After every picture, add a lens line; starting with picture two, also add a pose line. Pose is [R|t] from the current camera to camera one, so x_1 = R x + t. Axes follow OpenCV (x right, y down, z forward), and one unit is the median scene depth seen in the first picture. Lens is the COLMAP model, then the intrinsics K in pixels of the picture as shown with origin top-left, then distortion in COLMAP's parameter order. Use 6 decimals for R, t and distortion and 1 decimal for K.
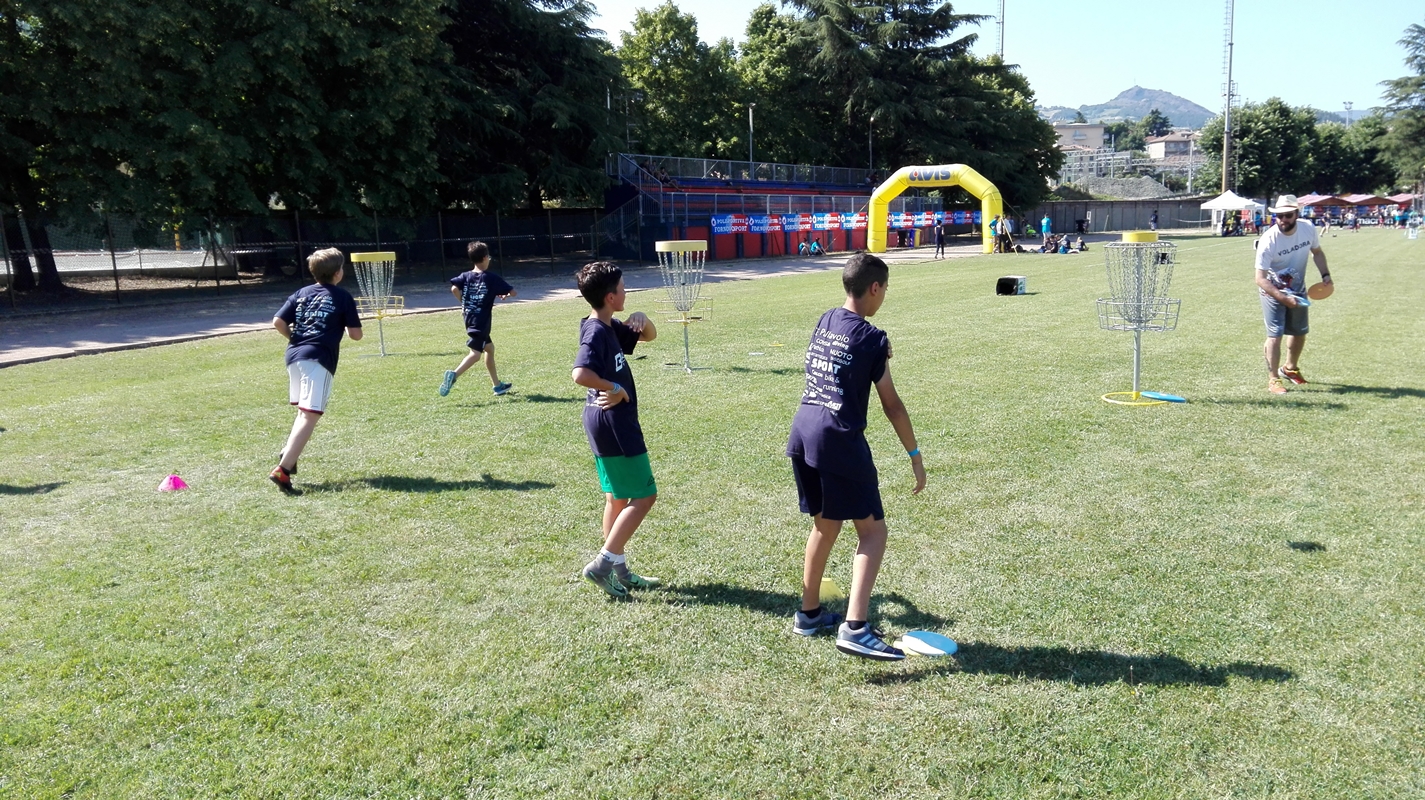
lens RADIAL K [[1153.4, 0, 735.6], [0, 1153.4, 367.2], [0, 0, 1]] dist [0.135880, -0.255953]
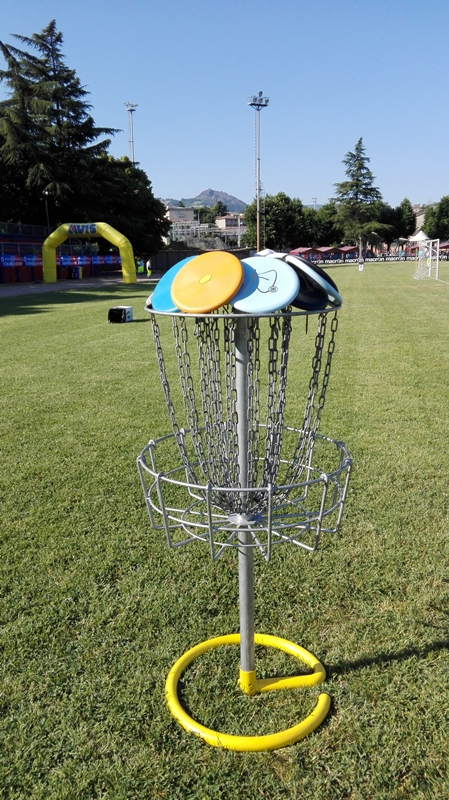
lens RADIAL K [[639.0, 0, 216.1], [0, 639.0, 400.7], [0, 0, 1]] dist [0.132128, -0.221245]
pose [[0.945299, -0.074508, 0.317583, 0.042995], [0.047012, 0.994519, 0.093392, -0.014829], [-0.322801, -0.073353, 0.943620, 0.127961]]
